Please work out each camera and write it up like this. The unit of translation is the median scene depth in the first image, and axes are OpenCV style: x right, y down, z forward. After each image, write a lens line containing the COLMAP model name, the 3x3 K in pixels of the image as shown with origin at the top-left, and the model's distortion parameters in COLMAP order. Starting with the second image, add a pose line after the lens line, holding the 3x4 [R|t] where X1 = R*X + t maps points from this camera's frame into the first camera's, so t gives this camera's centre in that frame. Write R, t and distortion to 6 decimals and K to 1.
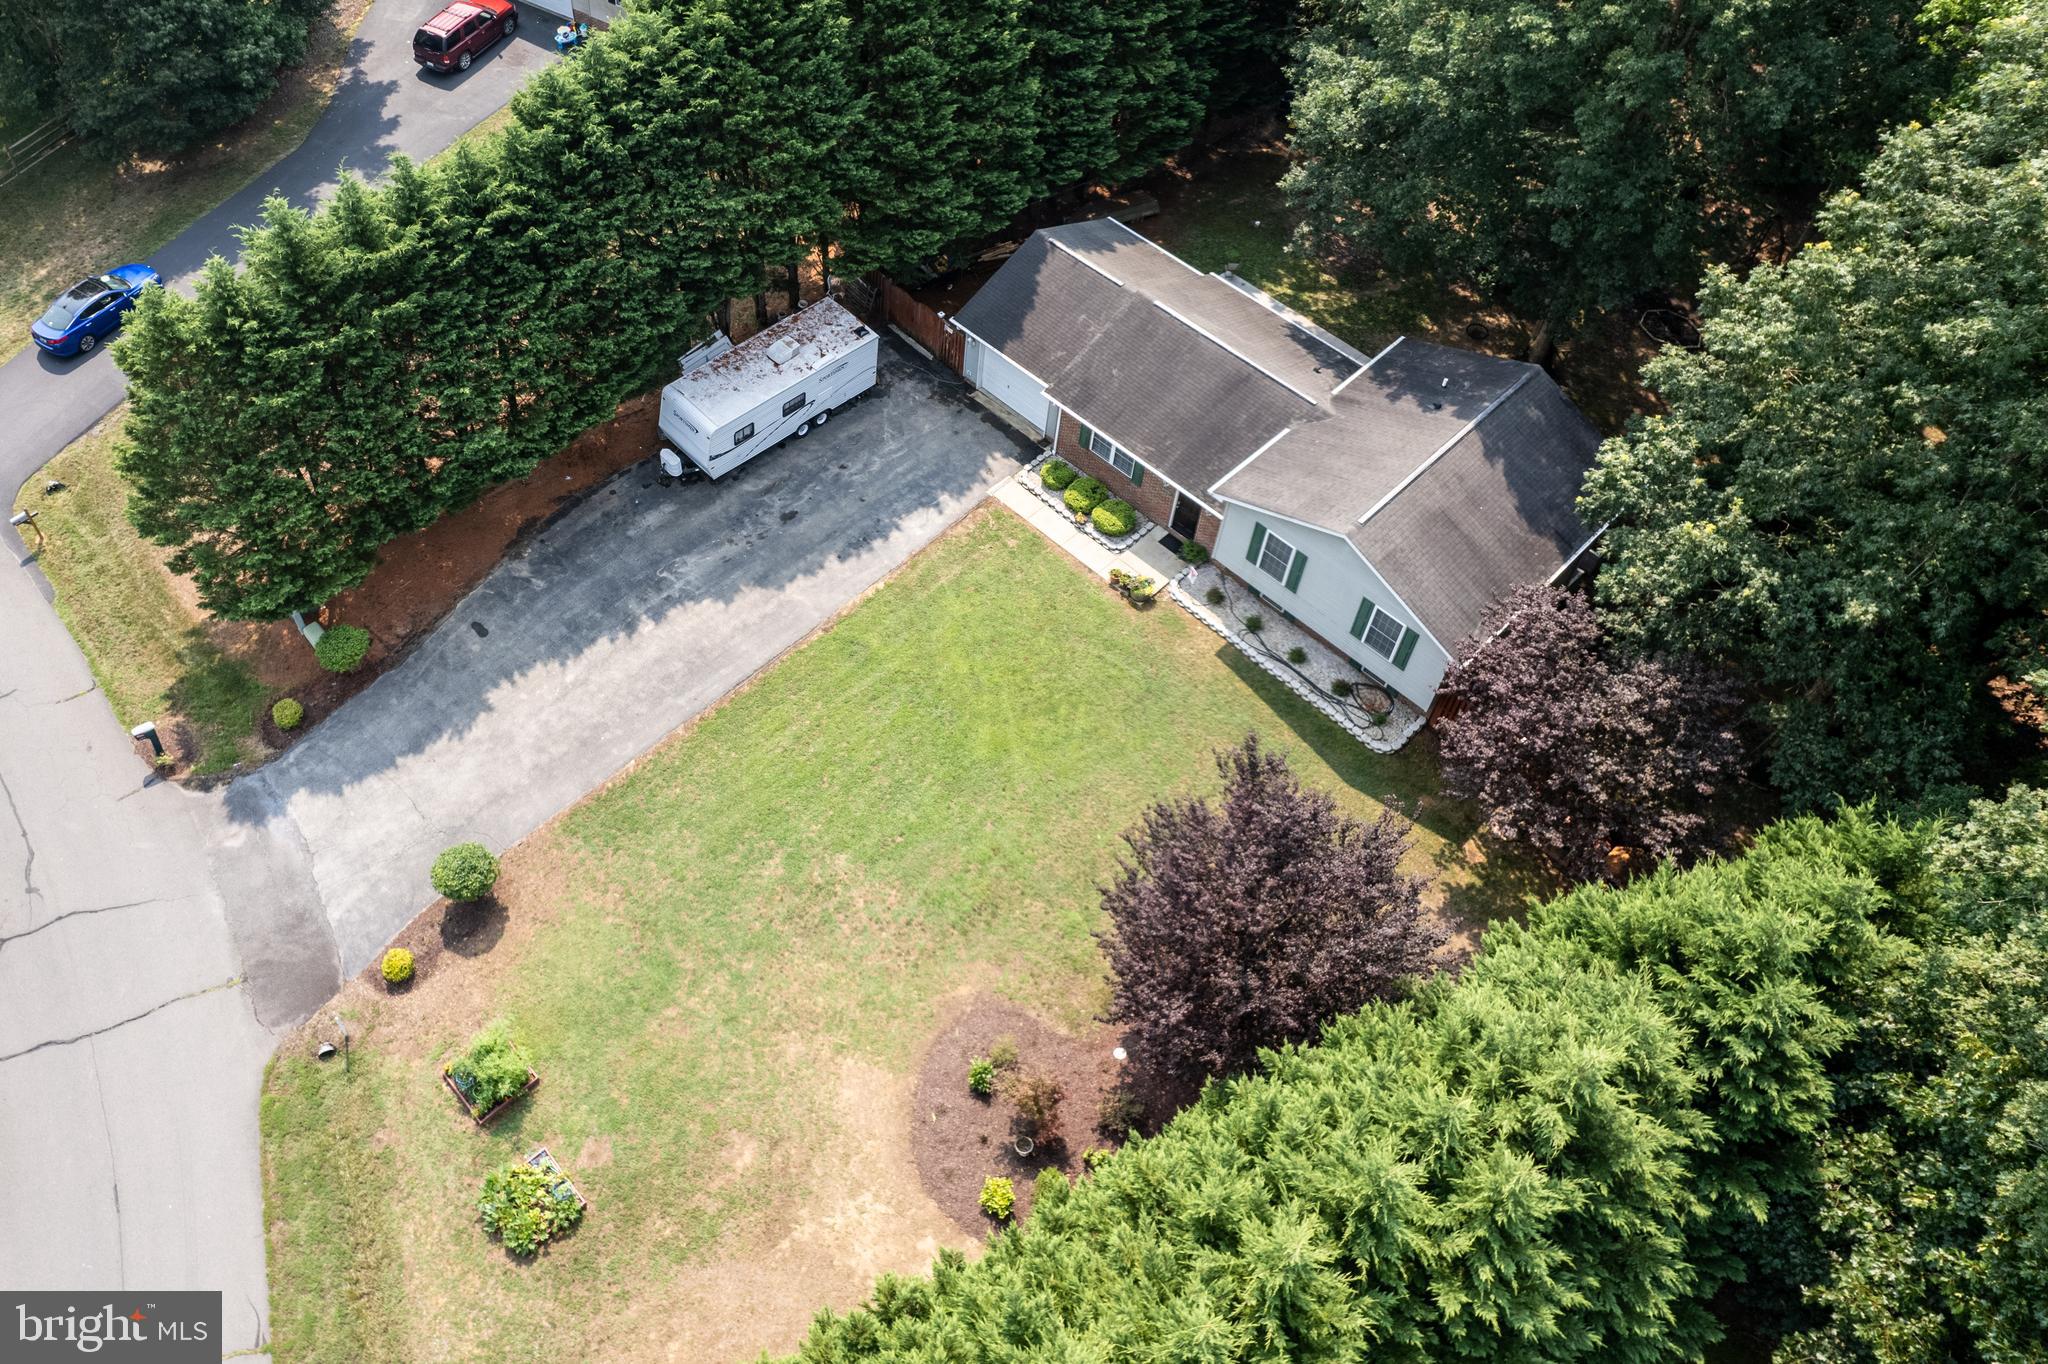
lens RADIAL K [[1606.0, 0, 857.1], [0, 1606.0, 543.2], [0, 0, 1]] dist [-0.058785, 0.005135]
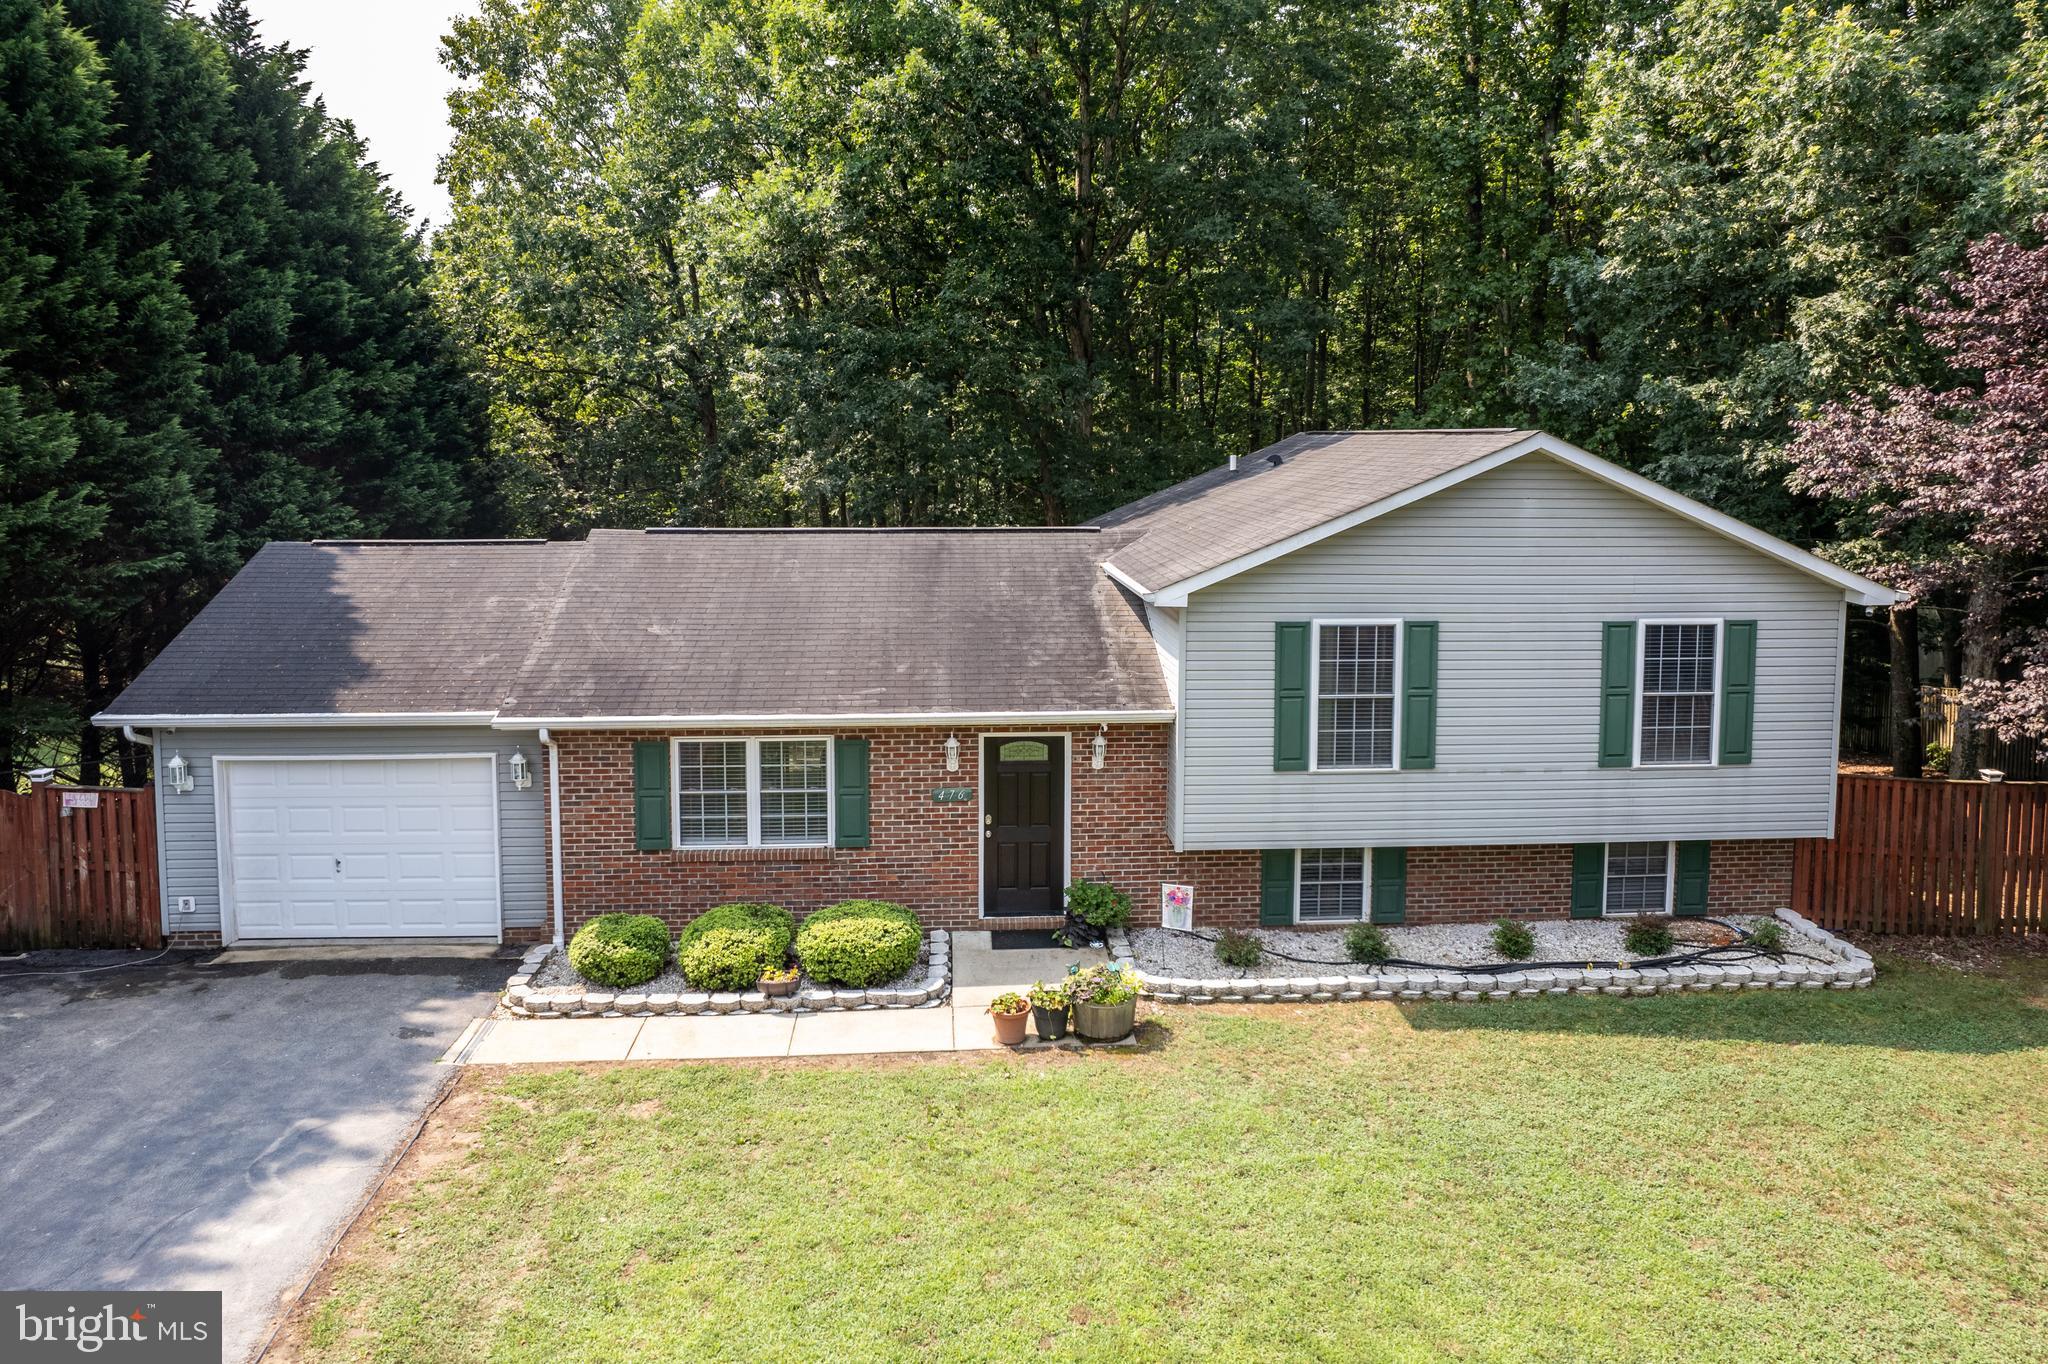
lens RADIAL K [[1332.2, 0, 1059.4], [0, 1332.2, 577.5], [0, 0, 1]] dist [-0.032959, 0.006418]
pose [[0.627023, -0.082839, 0.774584, -0.025636], [0.595627, 0.691828, -0.408170, 0.076996], [-0.502067, 0.717294, 0.483133, 0.864397]]
